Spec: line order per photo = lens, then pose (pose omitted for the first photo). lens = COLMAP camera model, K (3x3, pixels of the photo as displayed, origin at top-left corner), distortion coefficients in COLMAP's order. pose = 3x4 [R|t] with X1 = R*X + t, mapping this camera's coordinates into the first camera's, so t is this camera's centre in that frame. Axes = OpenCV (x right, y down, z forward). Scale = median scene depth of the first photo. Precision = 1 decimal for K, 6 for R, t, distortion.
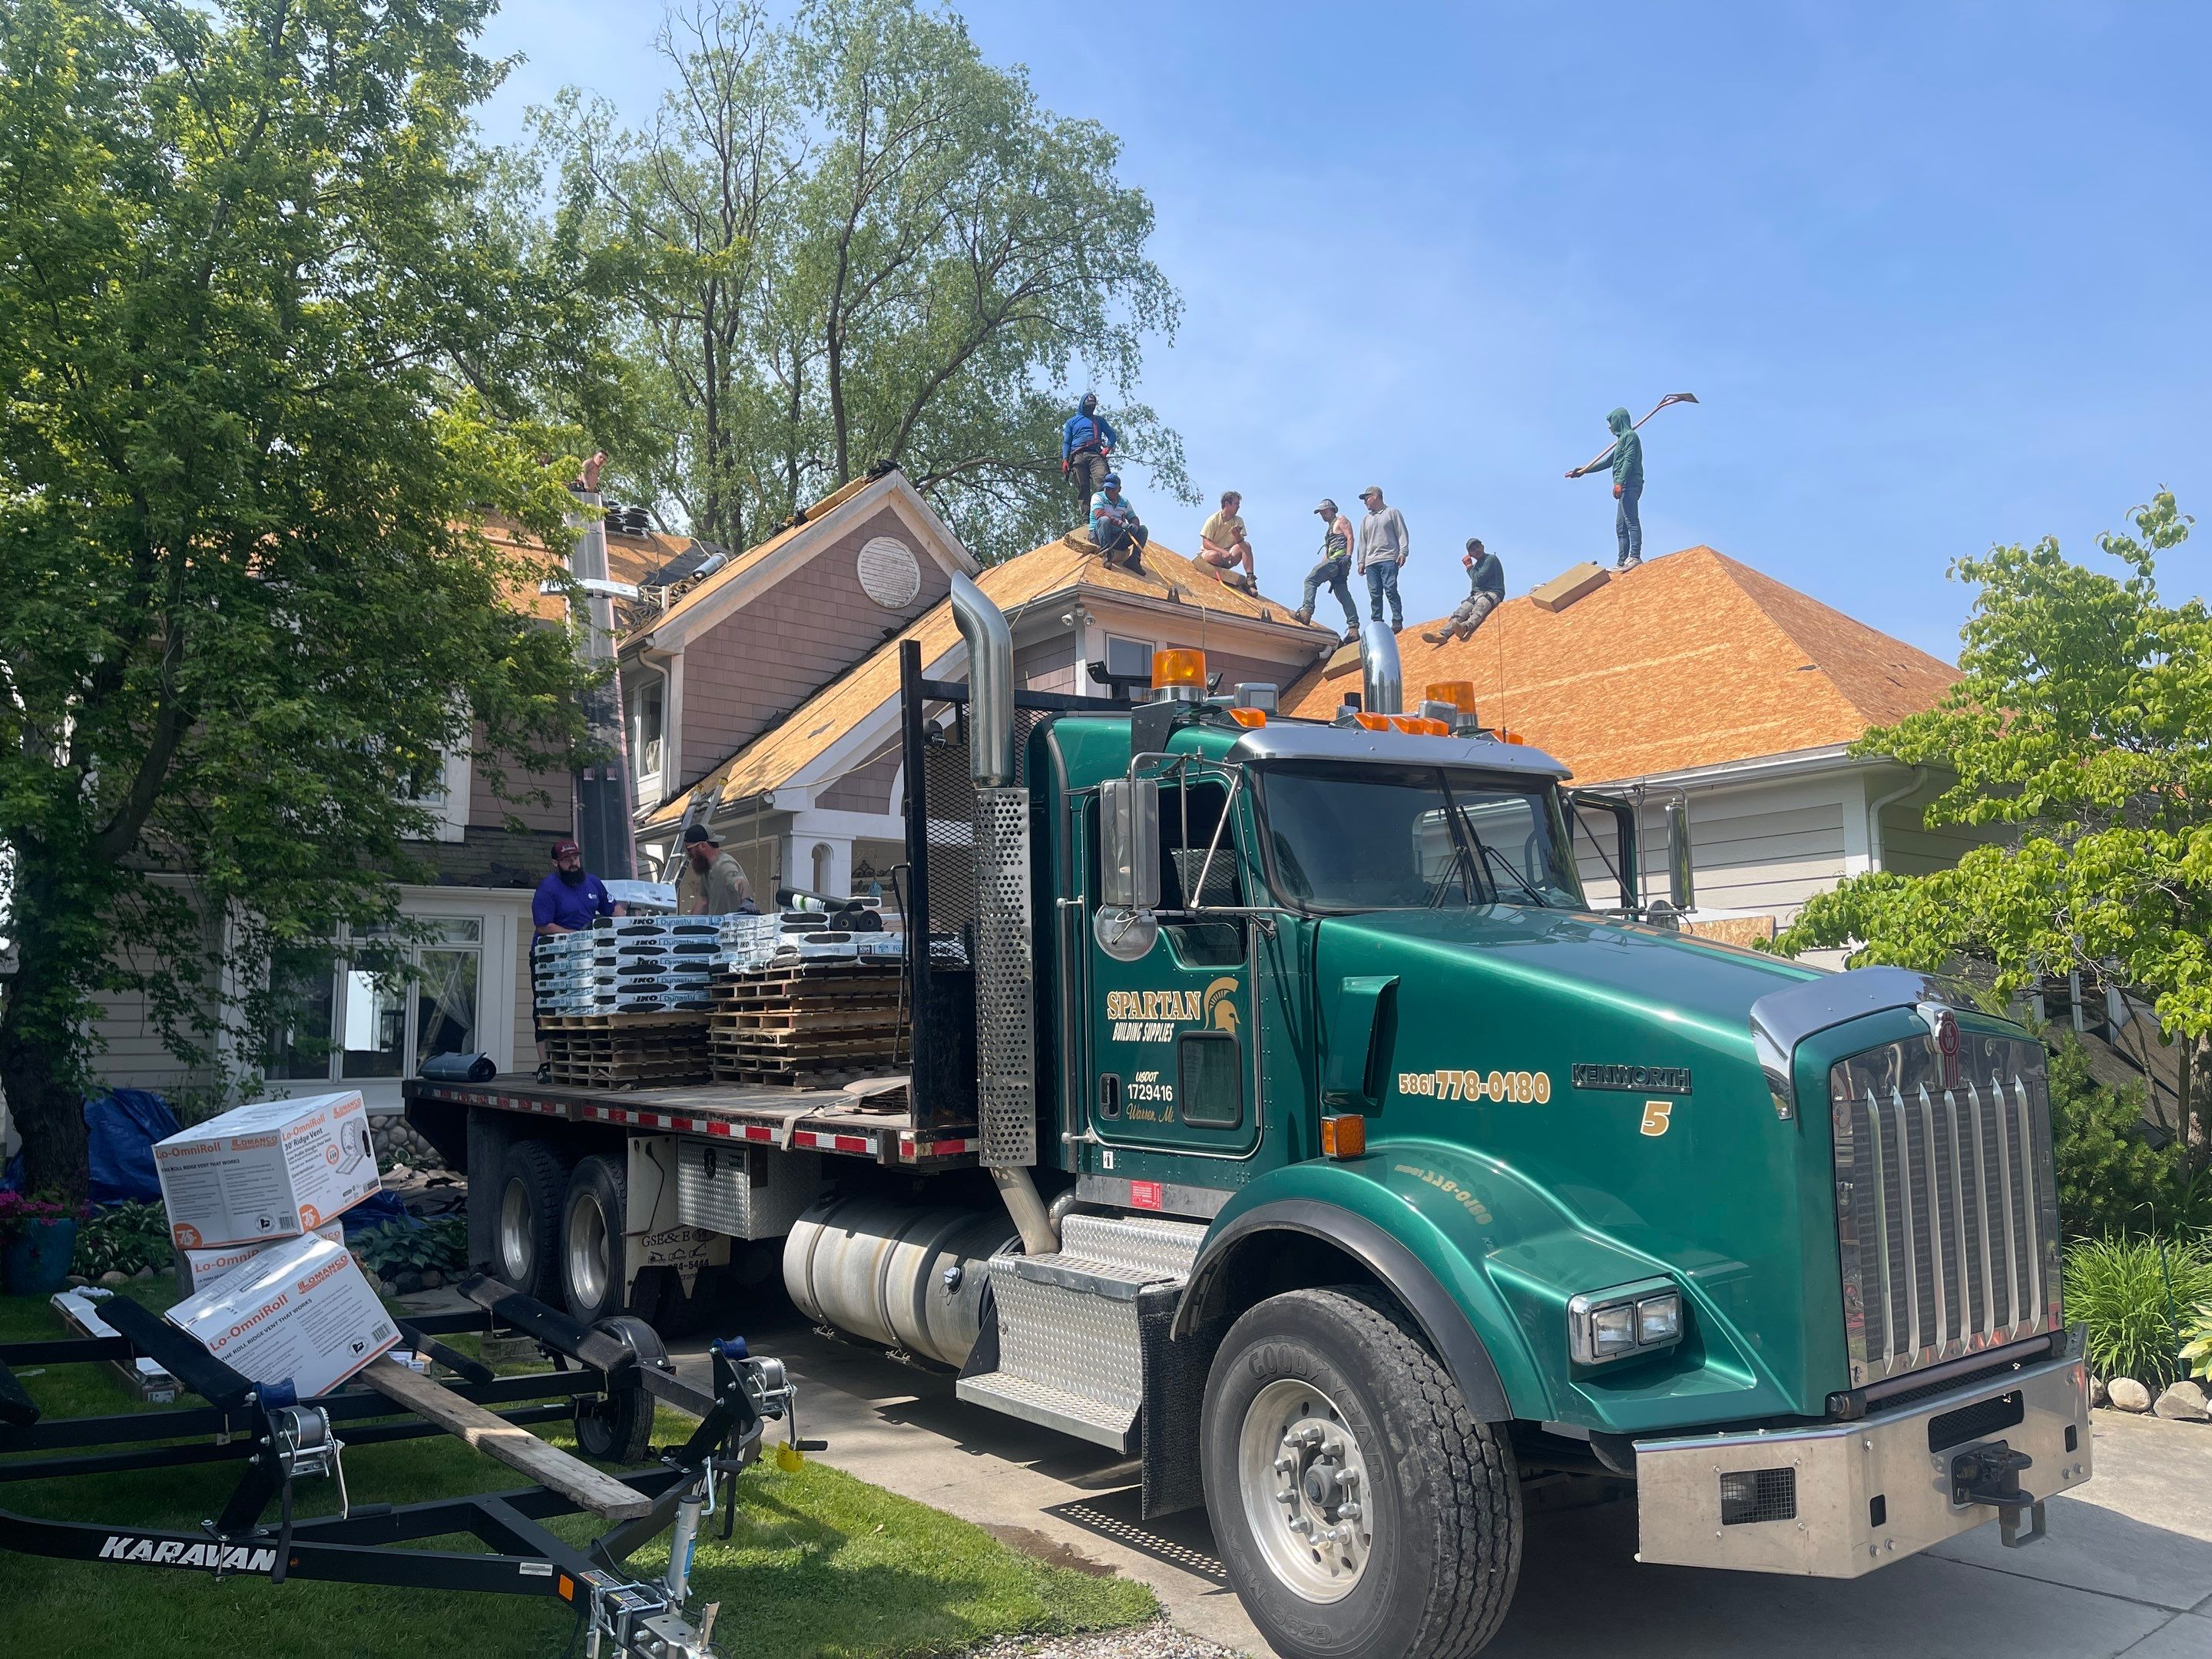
lens RADIAL K [[1673.4, 0, 1108.0], [0, 1673.4, 822.3], [0, 0, 1]] dist [0.063481, -0.077408]
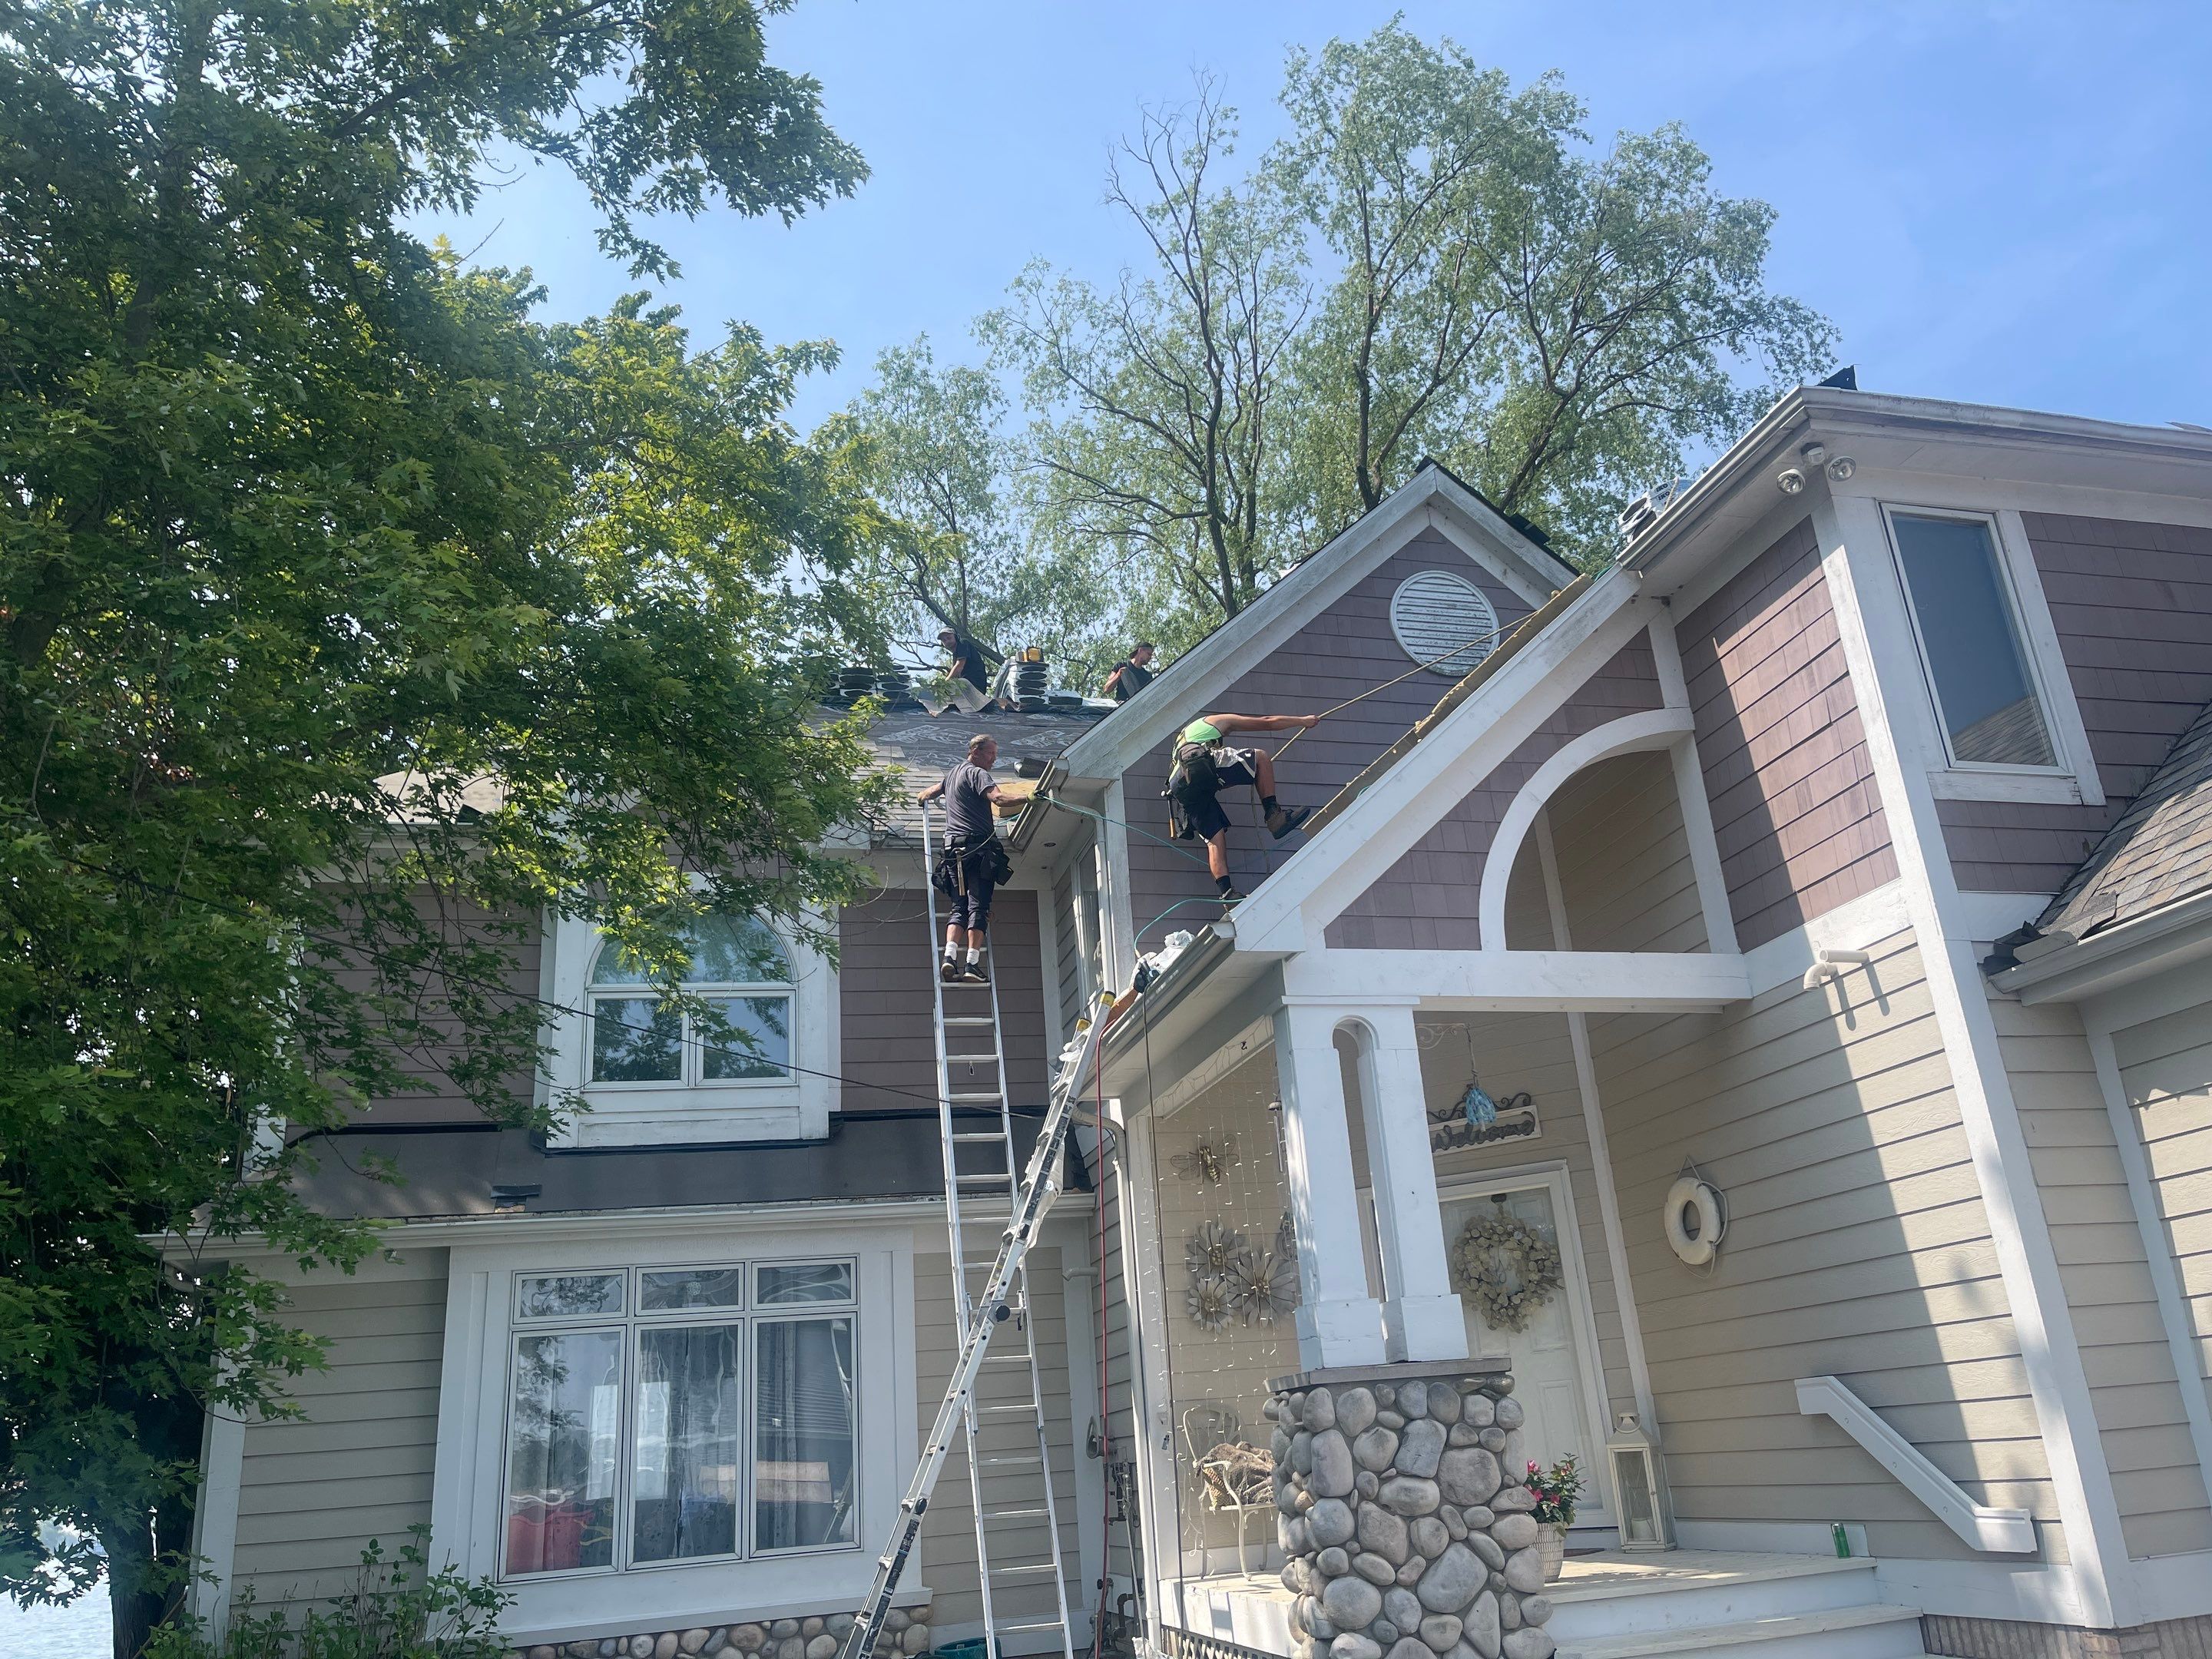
lens RADIAL K [[1673.4, 0, 1117.7], [0, 1673.4, 835.6], [0, 0, 1]] dist [0.063481, -0.077408]
pose [[0.917541, -0.190331, -0.349131, -0.029607], [0.114214, 0.967154, -0.227086, 0.036394], [0.380885, 0.168485, 0.909142, 0.293809]]
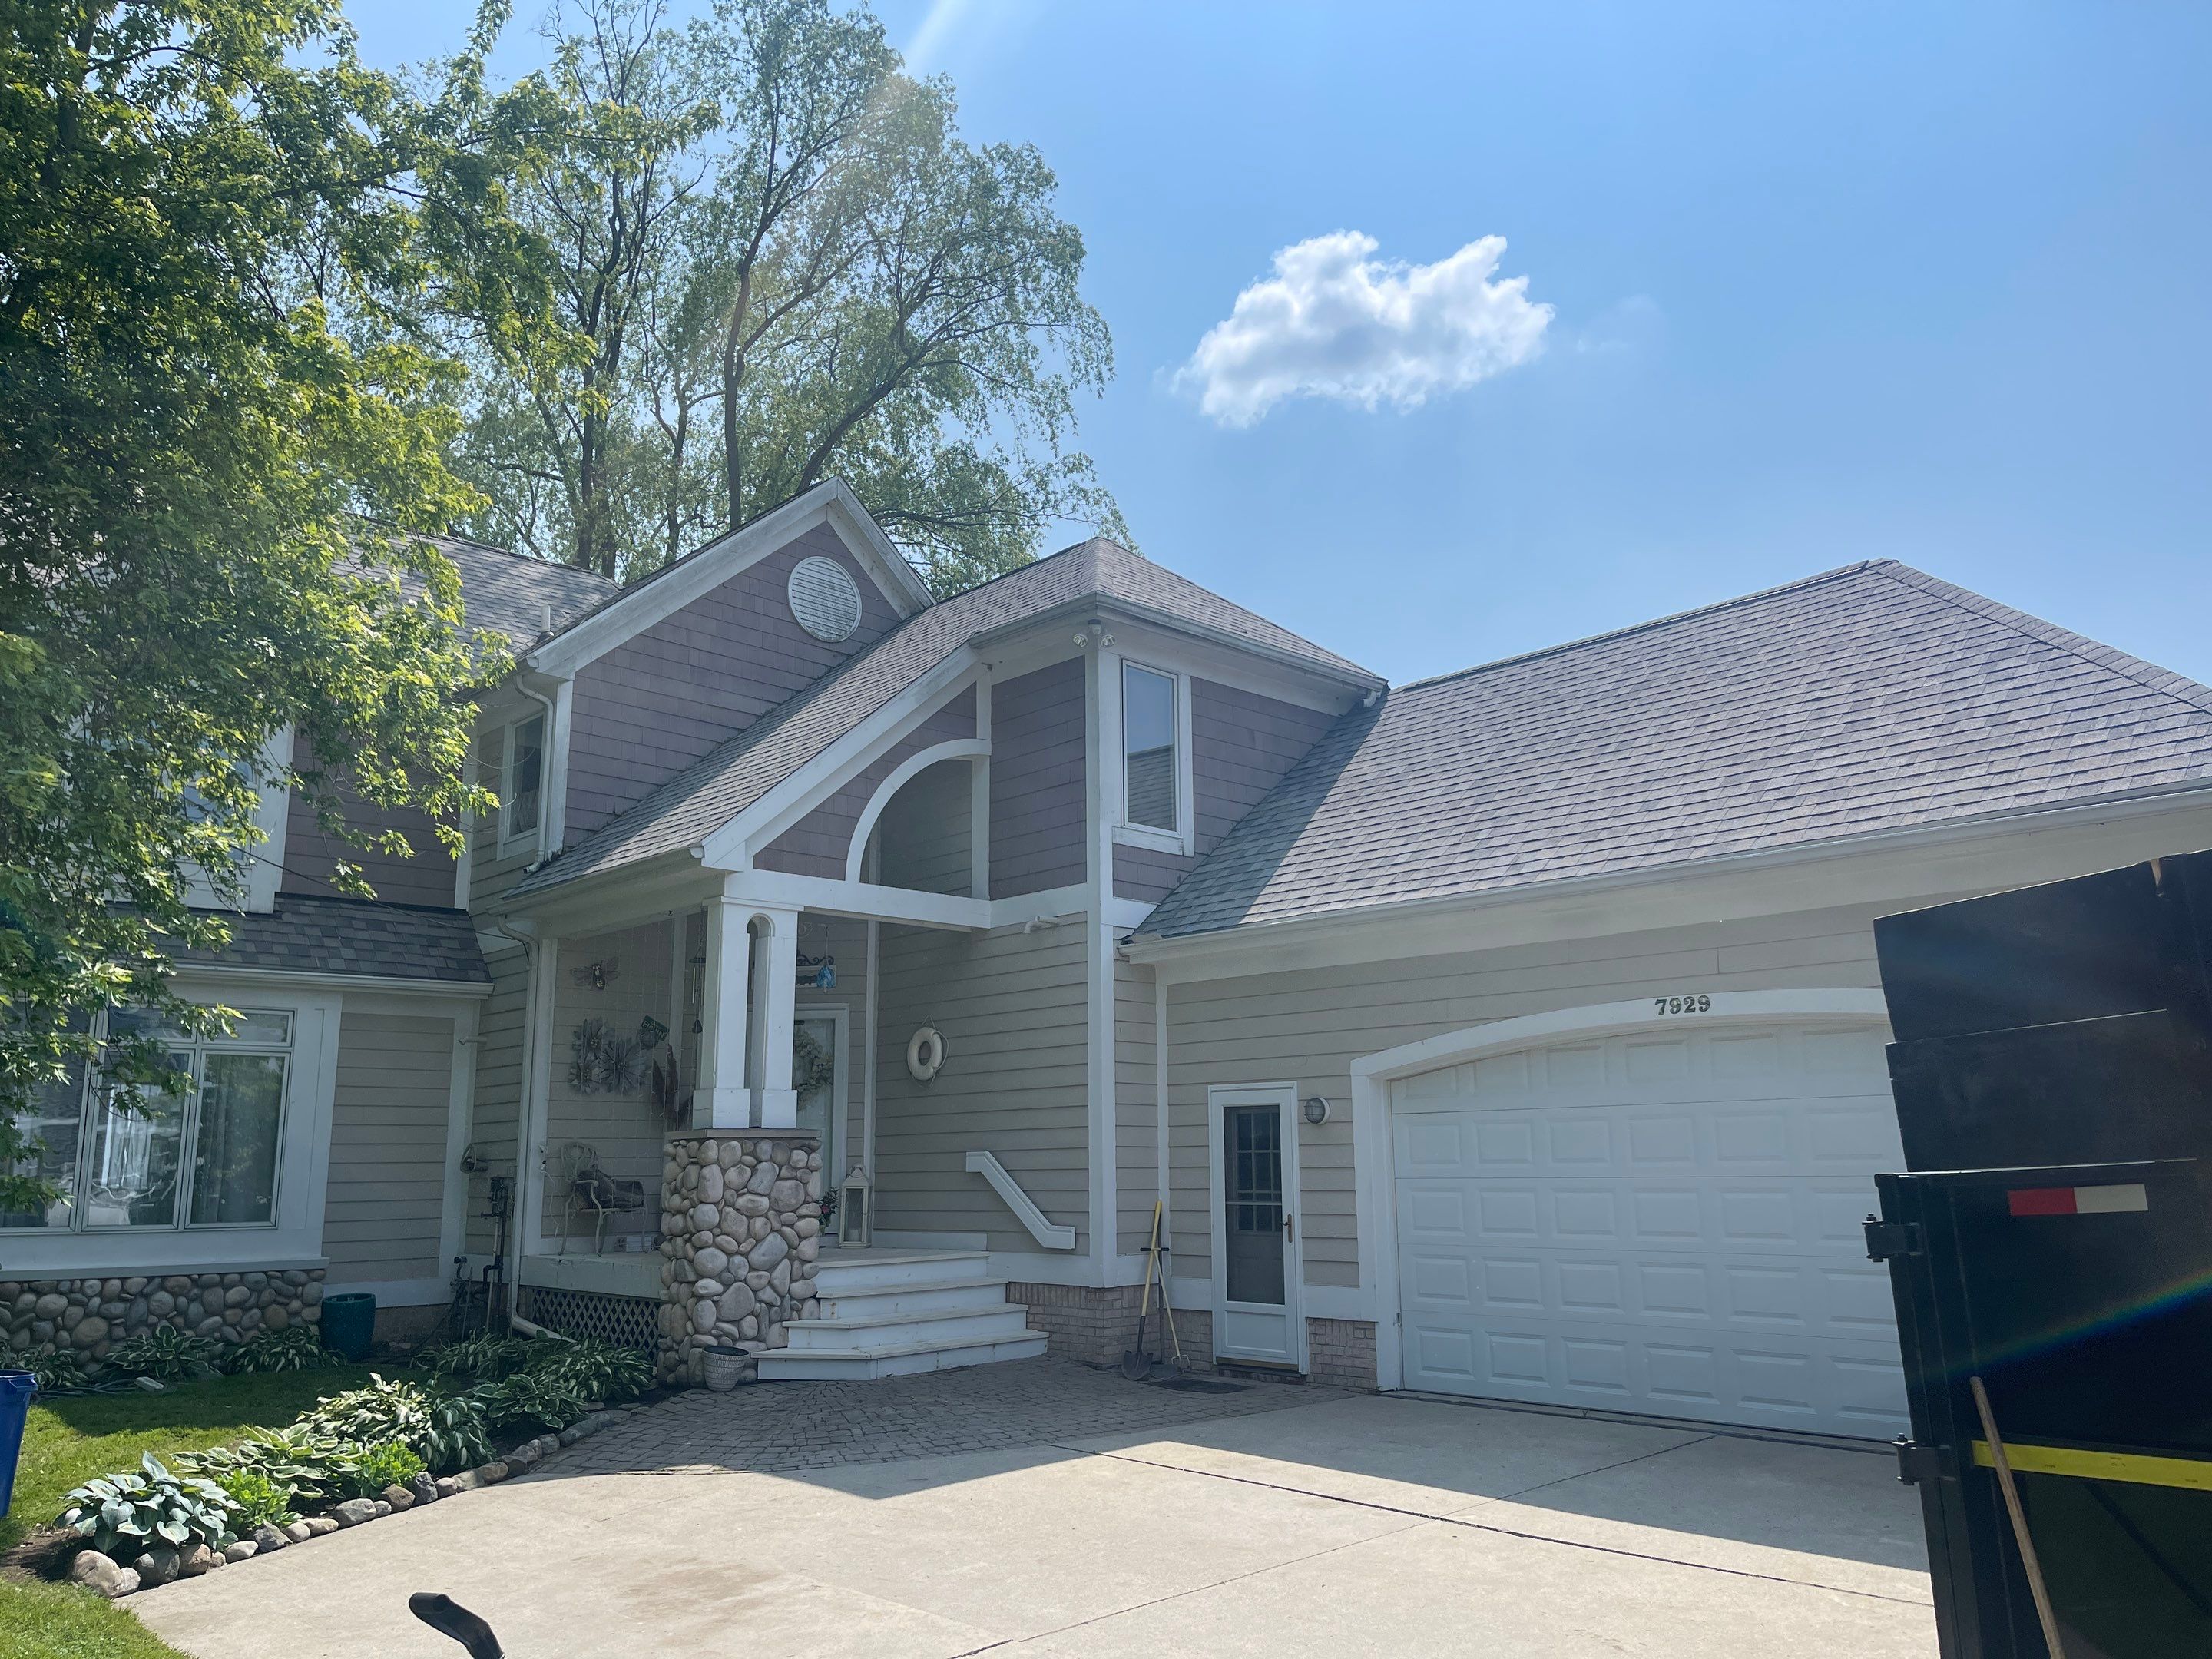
lens RADIAL K [[1673.4, 0, 1105.2], [0, 1673.4, 837.6], [0, 0, 1]] dist [0.063481, -0.077408]
pose [[0.995377, 0.020750, 0.093776, -0.048954], [-0.014630, 0.997746, -0.065492, 0.014247], [-0.094923, 0.063817, 0.993437, 0.124890]]
